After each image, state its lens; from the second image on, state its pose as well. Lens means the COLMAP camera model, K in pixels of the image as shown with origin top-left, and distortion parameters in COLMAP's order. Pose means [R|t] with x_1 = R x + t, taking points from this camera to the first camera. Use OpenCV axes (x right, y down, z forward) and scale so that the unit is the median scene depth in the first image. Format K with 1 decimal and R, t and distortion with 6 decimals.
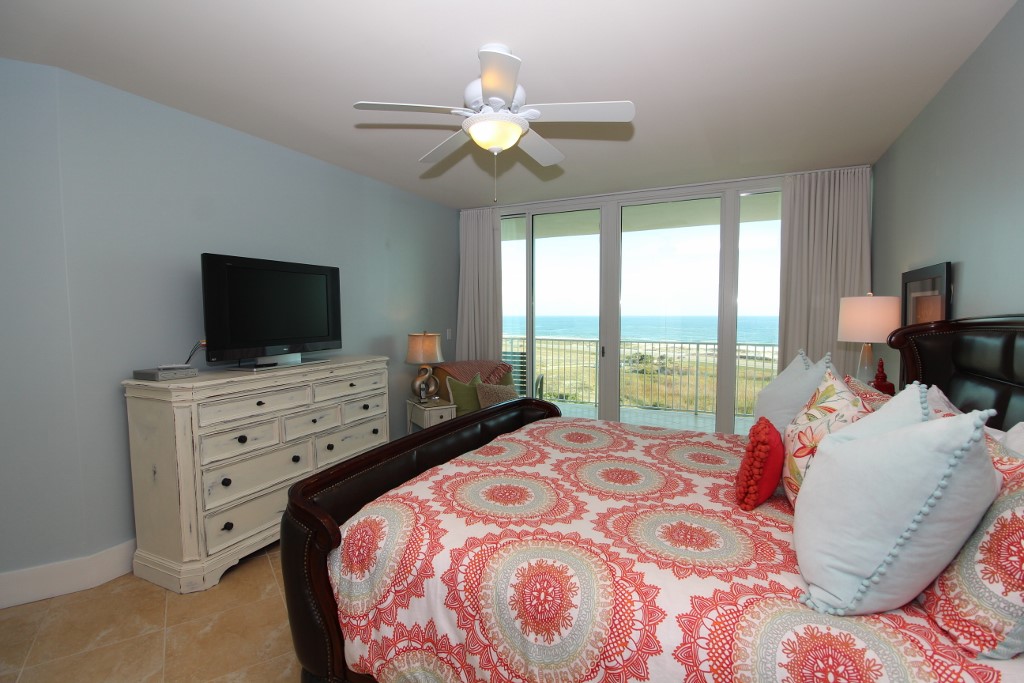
lens RADIAL K [[465.3, 0, 530.1], [0, 465.3, 355.6], [0, 0, 1]] dist [-0.000027, -0.000223]
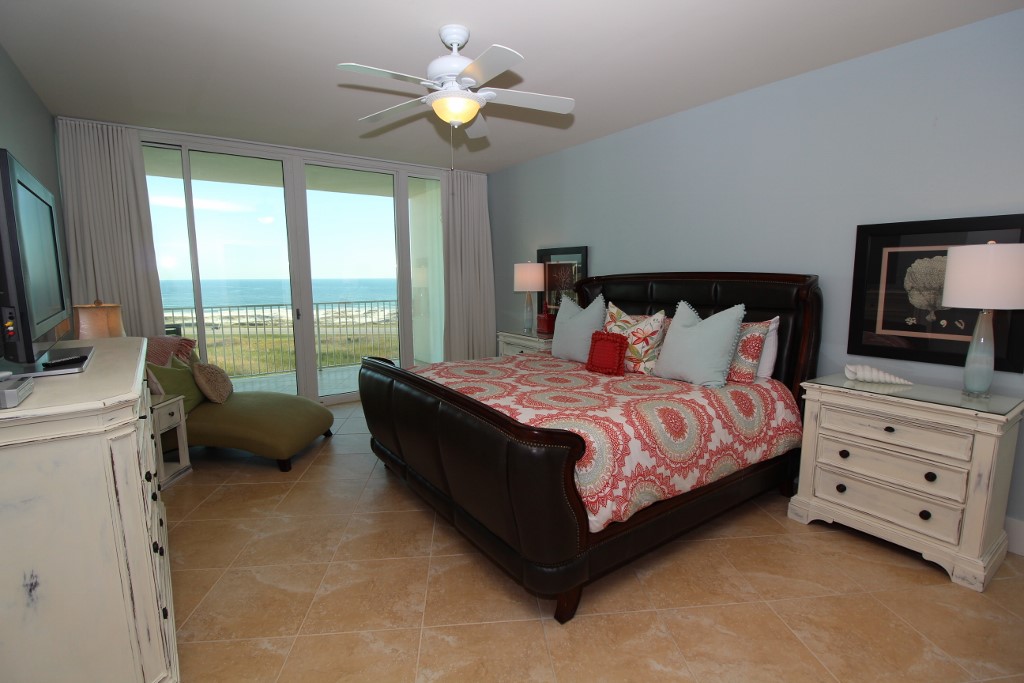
lens RADIAL K [[467.9, 0, 510.7], [0, 467.9, 339.9], [0, 0, 1]] dist [0.000813, -0.000316]
pose [[0.507310, -0.118309, 0.853604, -0.570582], [0.081600, 0.992676, 0.089088, -0.009940], [-0.857891, 0.024459, 0.513249, 0.175760]]
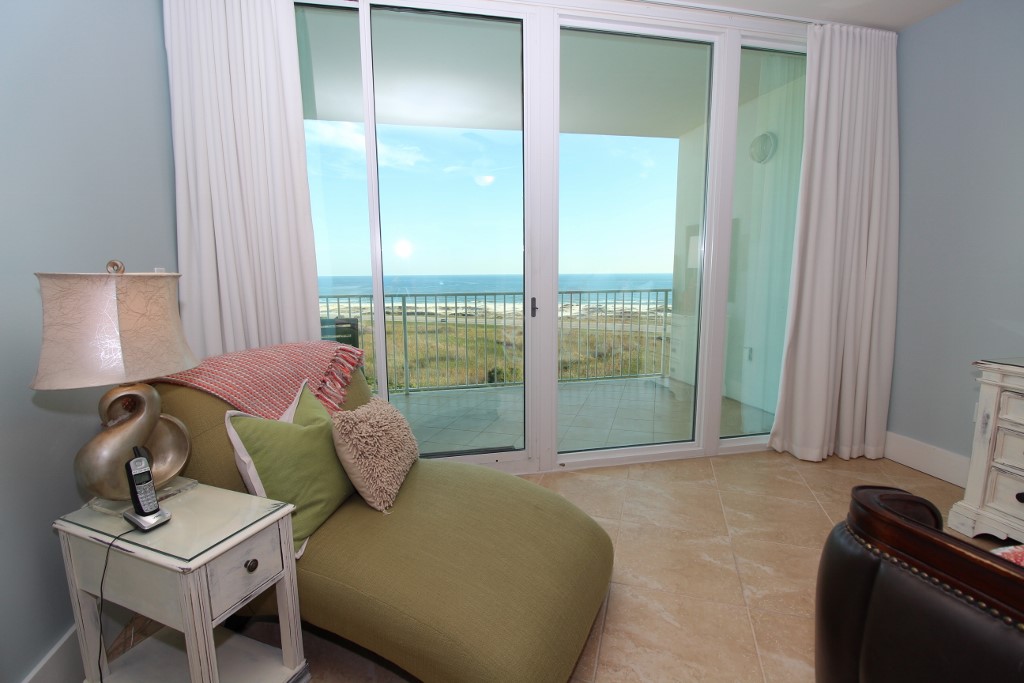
lens RADIAL K [[467.9, 0, 510.7], [0, 467.9, 339.9], [0, 0, 1]] dist [0.000813, -0.000316]
pose [[0.806863, -0.089881, 0.583861, -0.232447], [0.059485, 0.995696, 0.071076, -0.015774], [-0.587736, -0.022617, 0.808737, 0.733487]]
